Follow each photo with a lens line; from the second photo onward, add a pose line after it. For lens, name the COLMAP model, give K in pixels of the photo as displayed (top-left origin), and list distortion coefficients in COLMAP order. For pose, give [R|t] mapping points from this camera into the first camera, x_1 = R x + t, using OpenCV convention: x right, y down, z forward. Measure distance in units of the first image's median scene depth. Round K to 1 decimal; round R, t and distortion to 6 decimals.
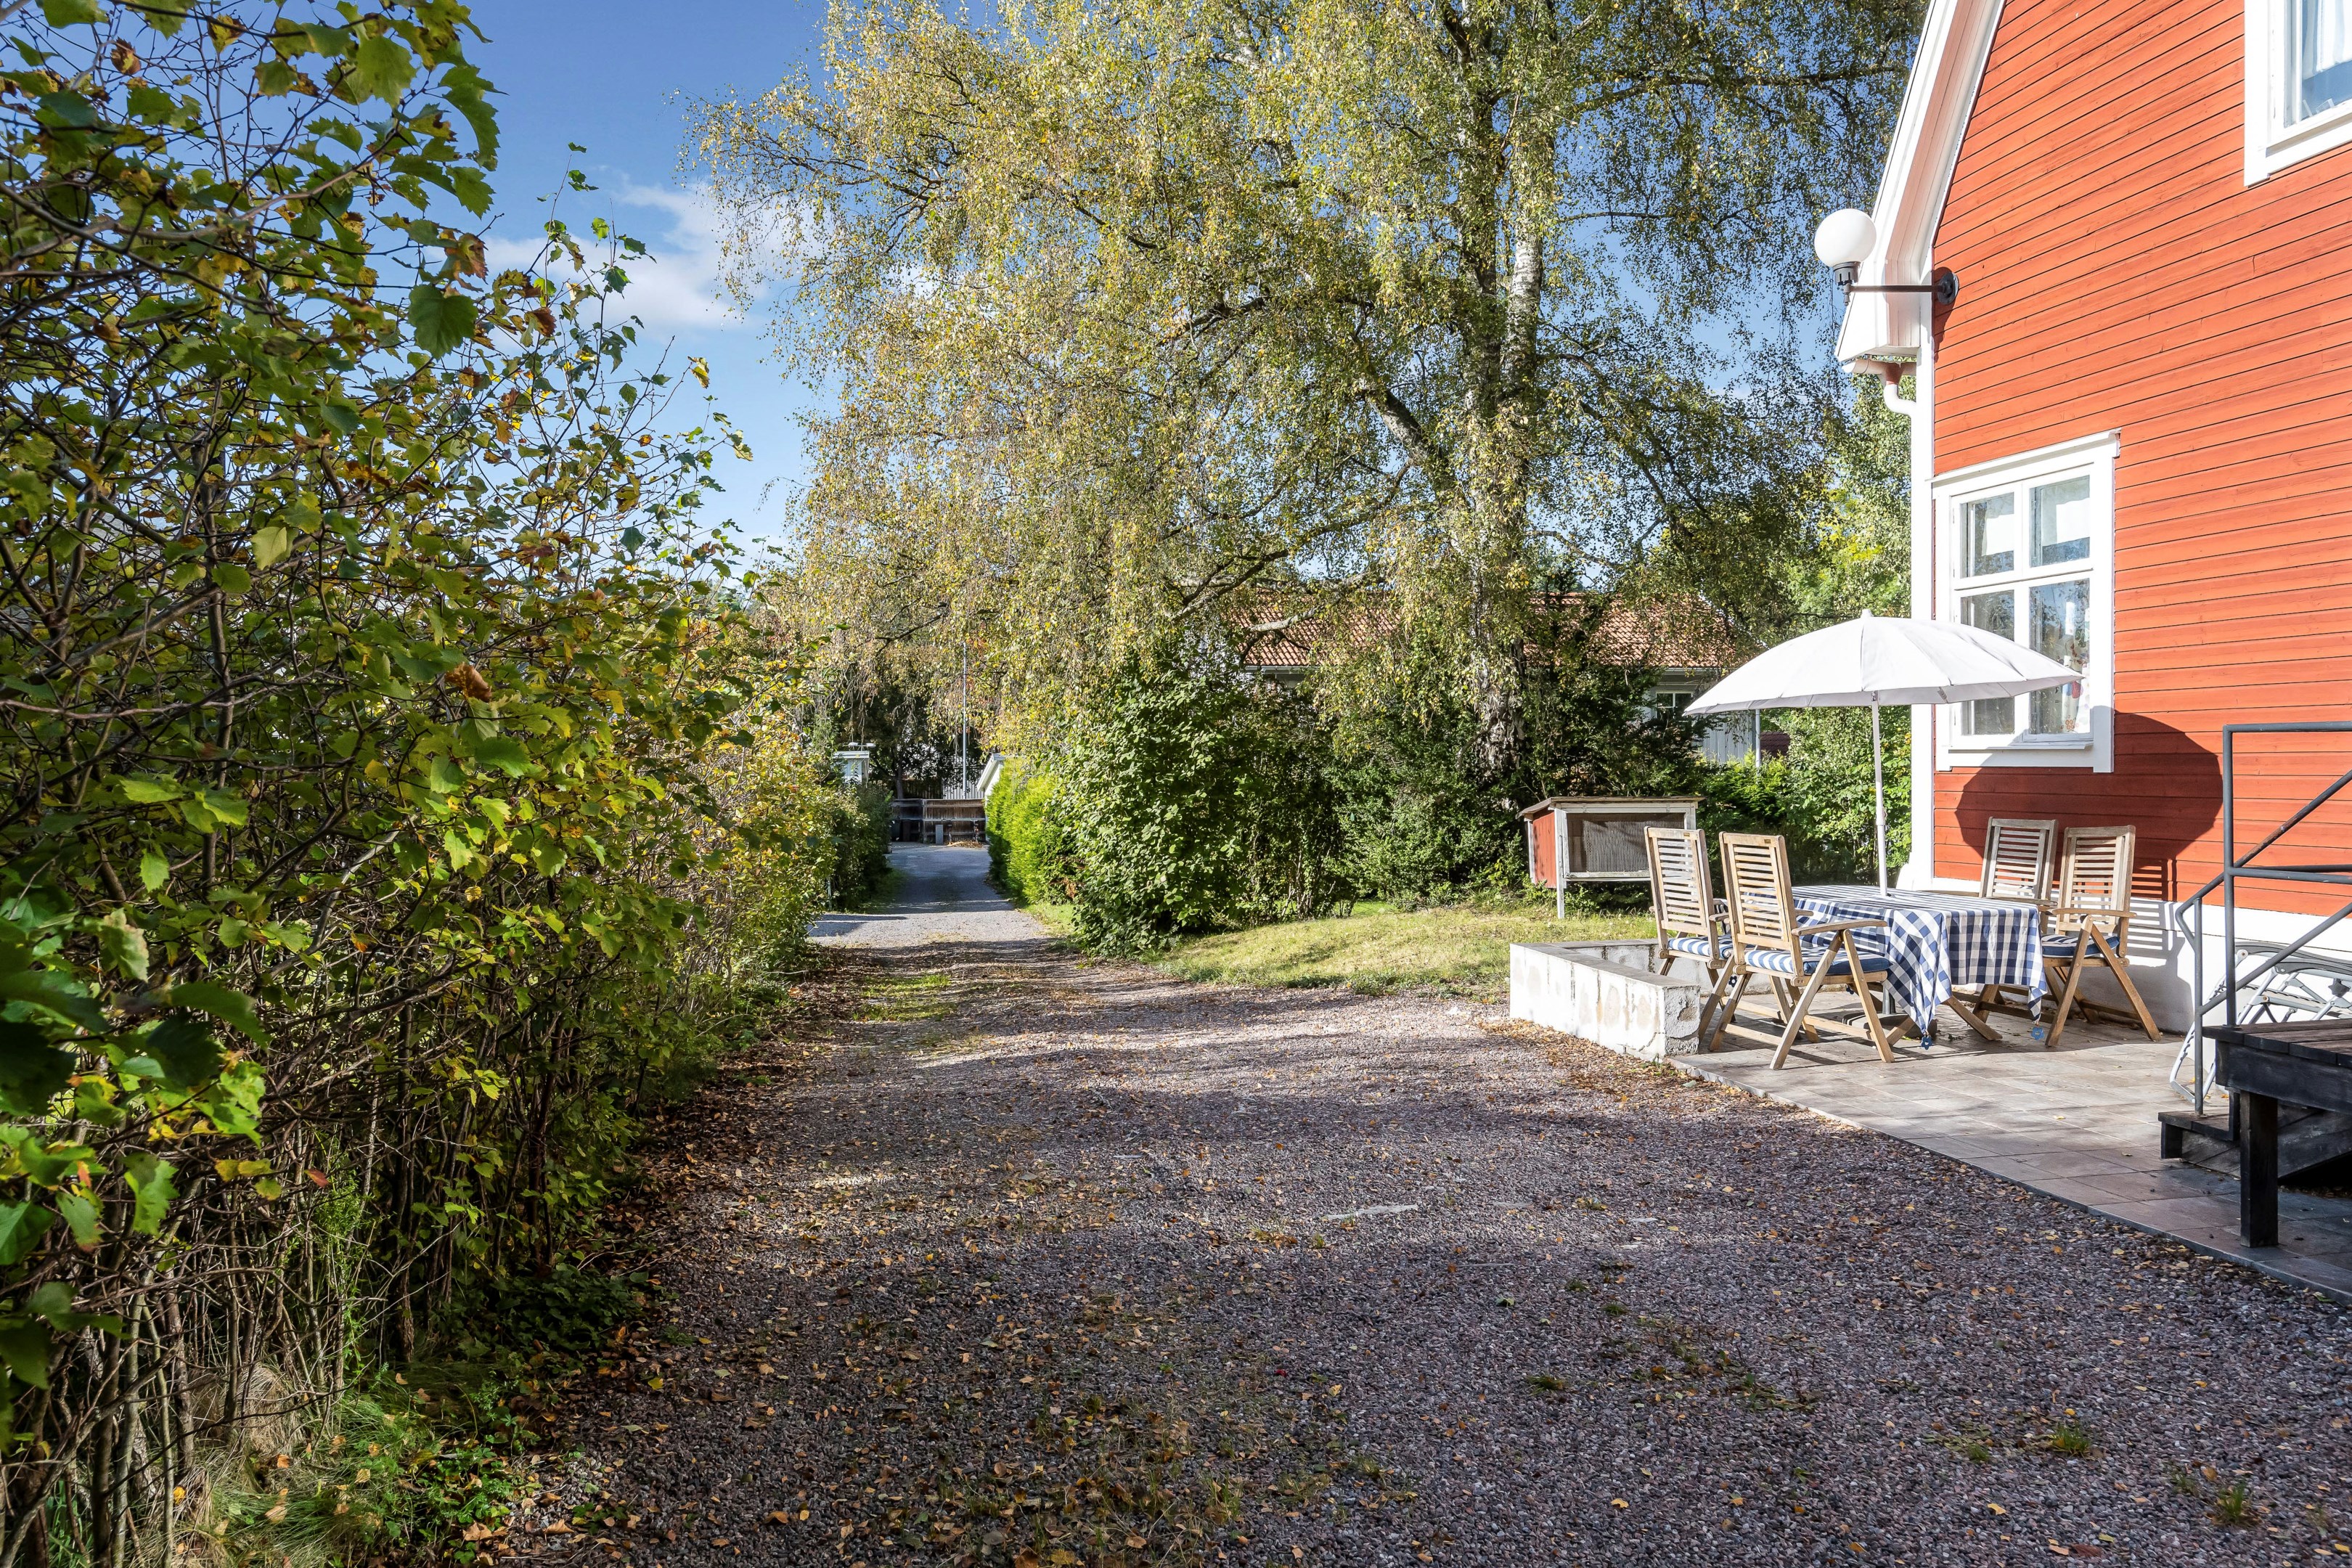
lens RADIAL K [[1569.4, 0, 1188.8], [0, 1569.4, 777.9], [0, 0, 1]] dist [-0.006838, 0.002976]
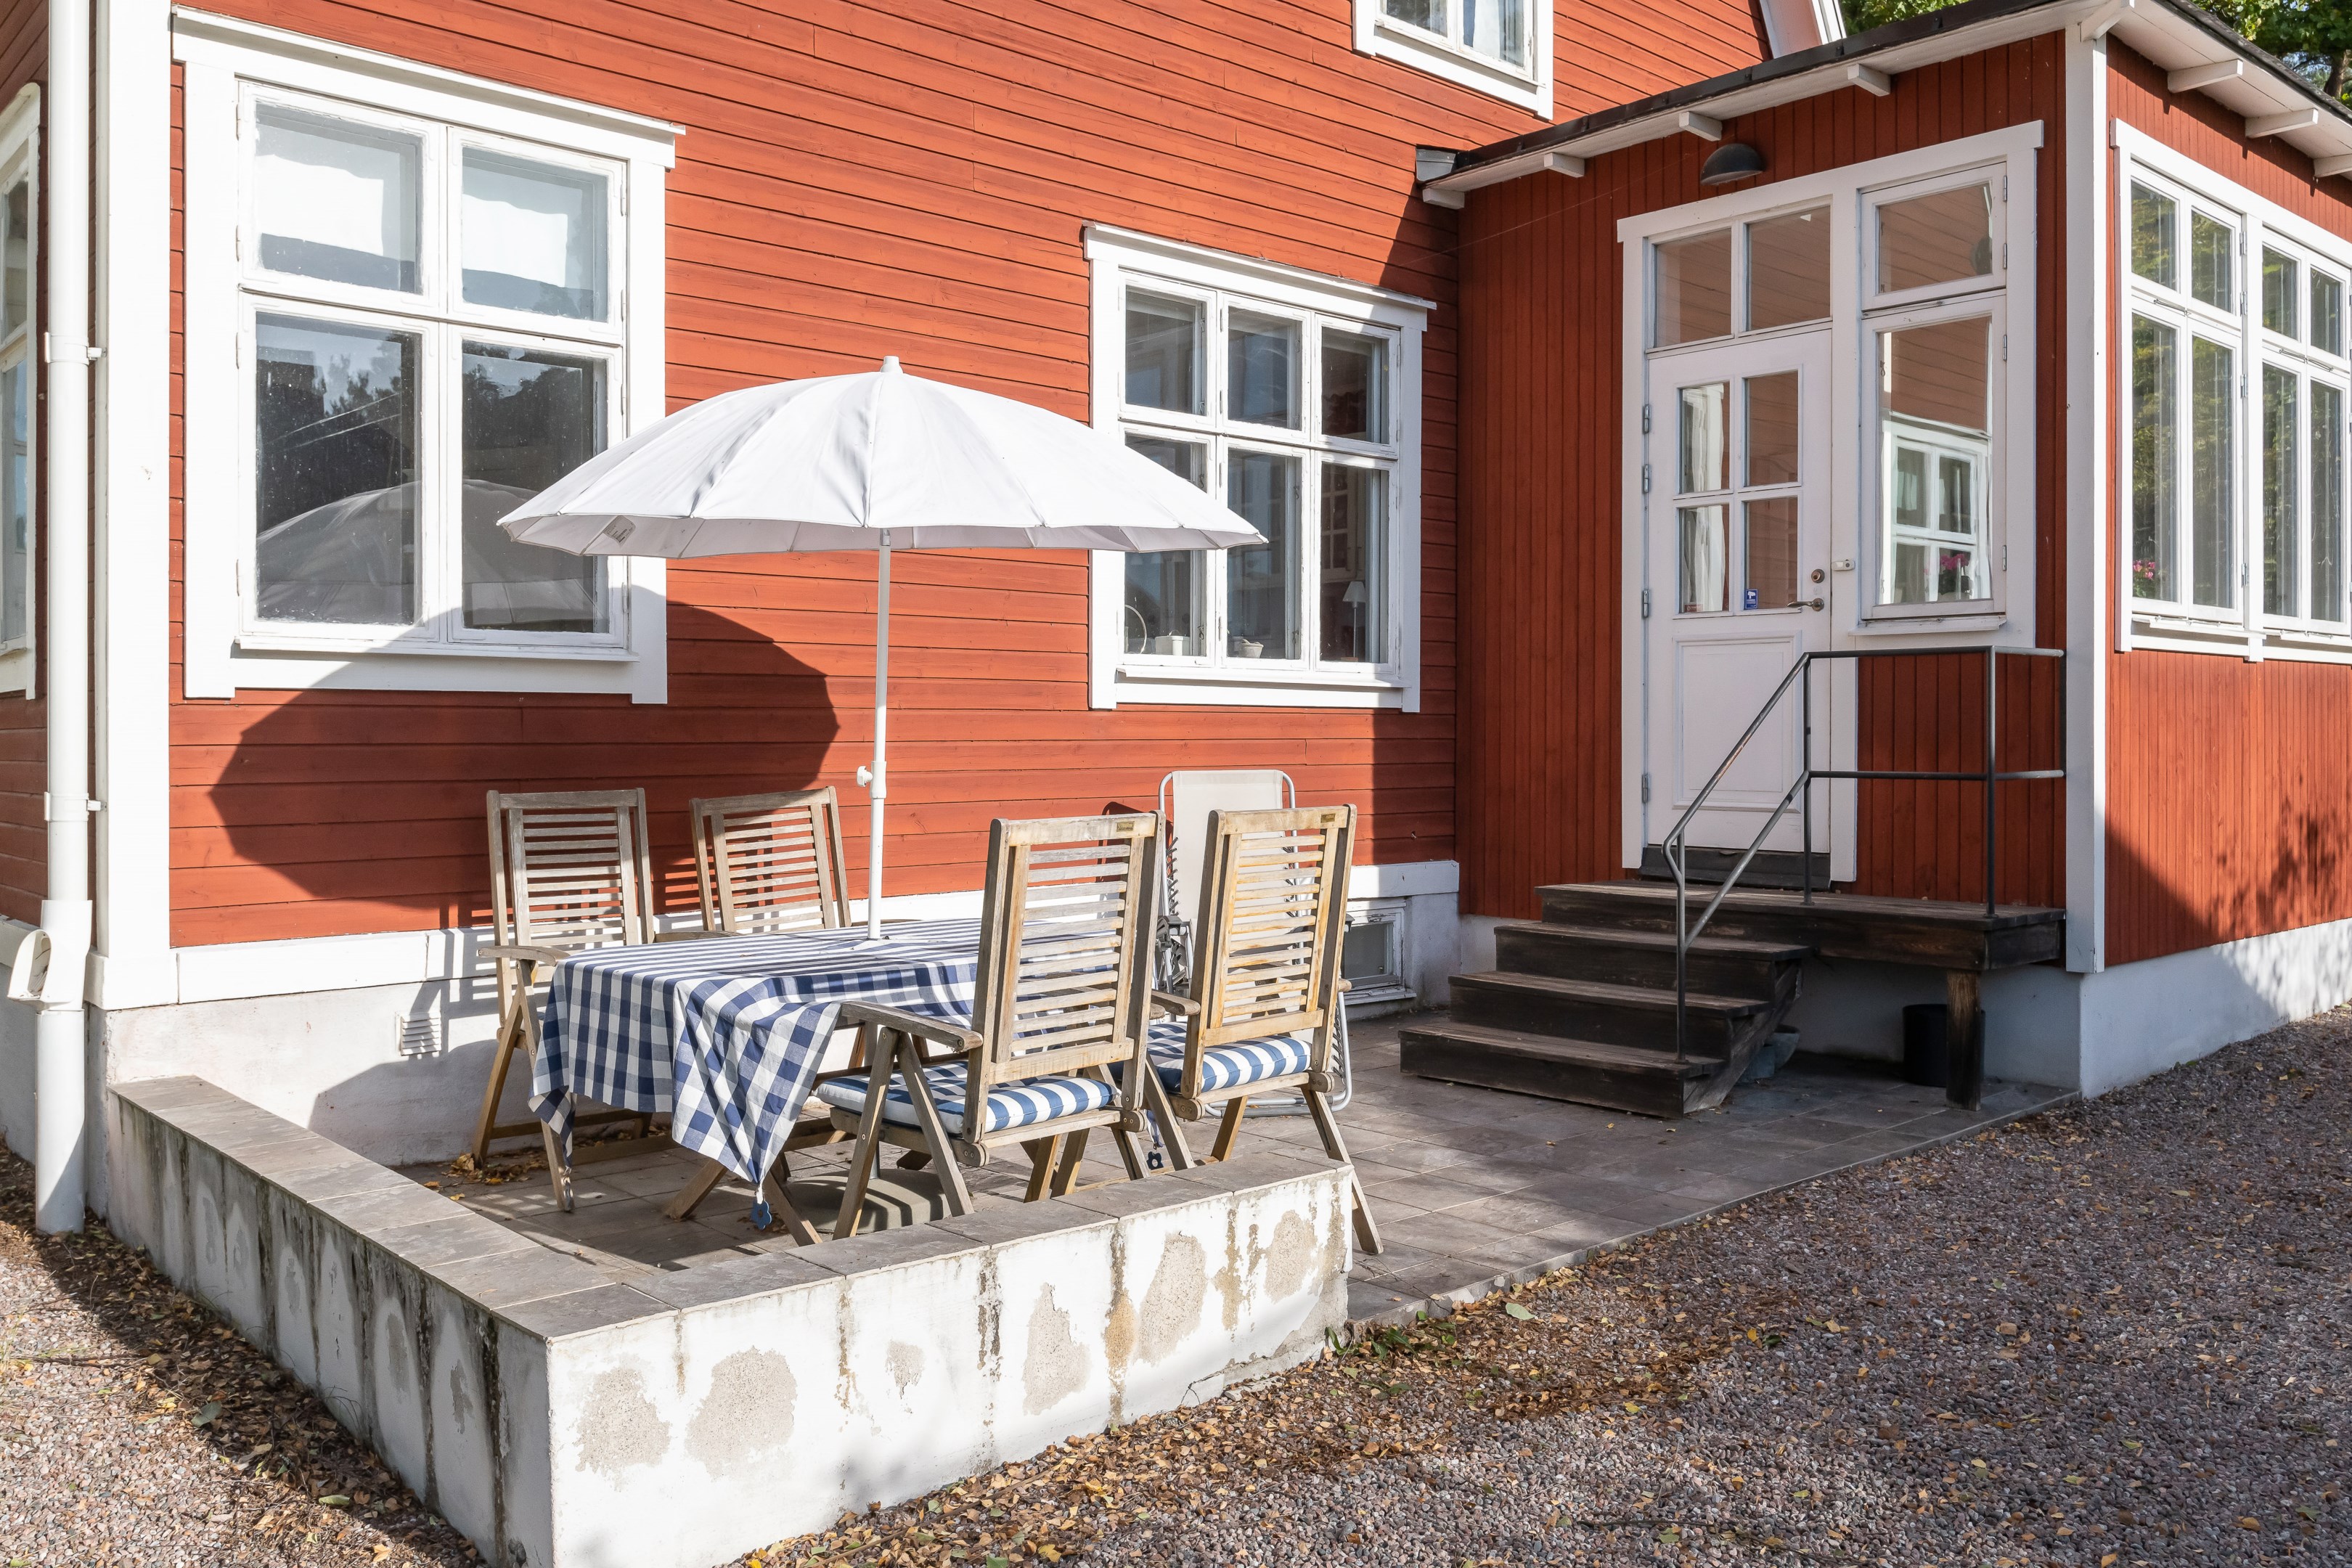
lens RADIAL K [[1851.9, 0, 1174.2], [0, 1851.9, 763.9], [0, 0, 1]] dist [-0.005356, 0.001742]
pose [[-0.487553, -0.004342, 0.873083, -0.112906], [0.015374, 0.999790, 0.013558, 0.012681], [-0.872958, 0.020033, -0.487384, 1.185571]]
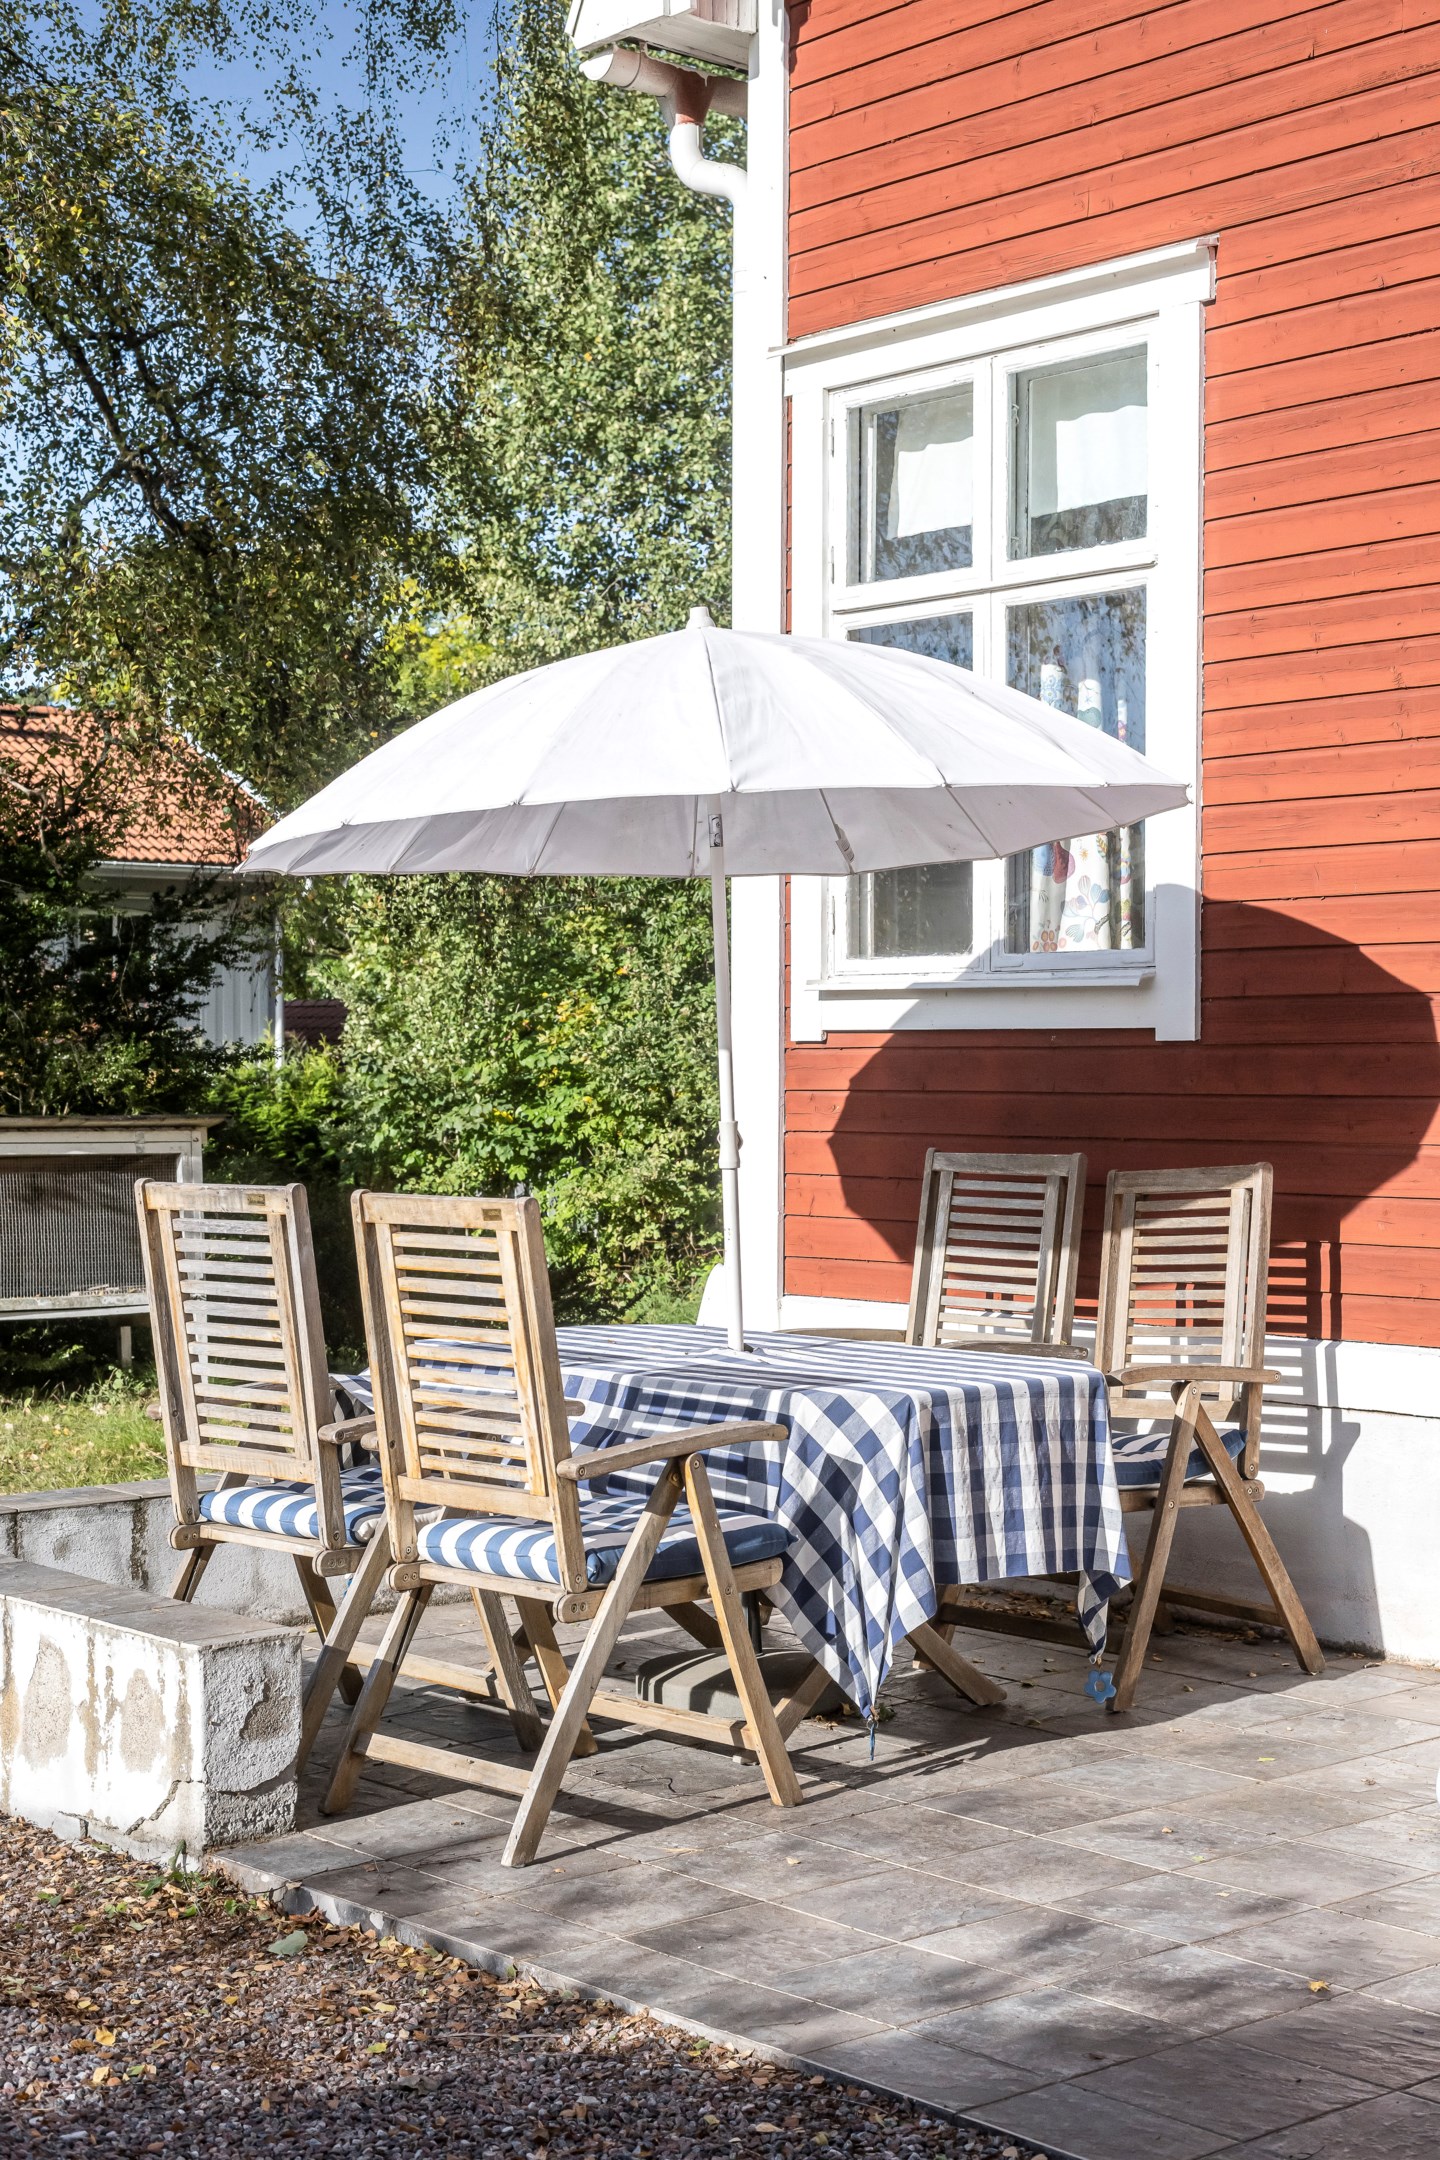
lens RADIAL K [[3094.6, 0, 731.3], [0, 3094.6, 1077.3], [0, 0, 1]] dist [0.012819, 0.000000]
pose [[0.875692, 0.004888, 0.482845, 0.071388], [-0.001231, 0.999968, -0.007890, 0.013444], [-0.482868, 0.006315, 0.875670, 0.325843]]
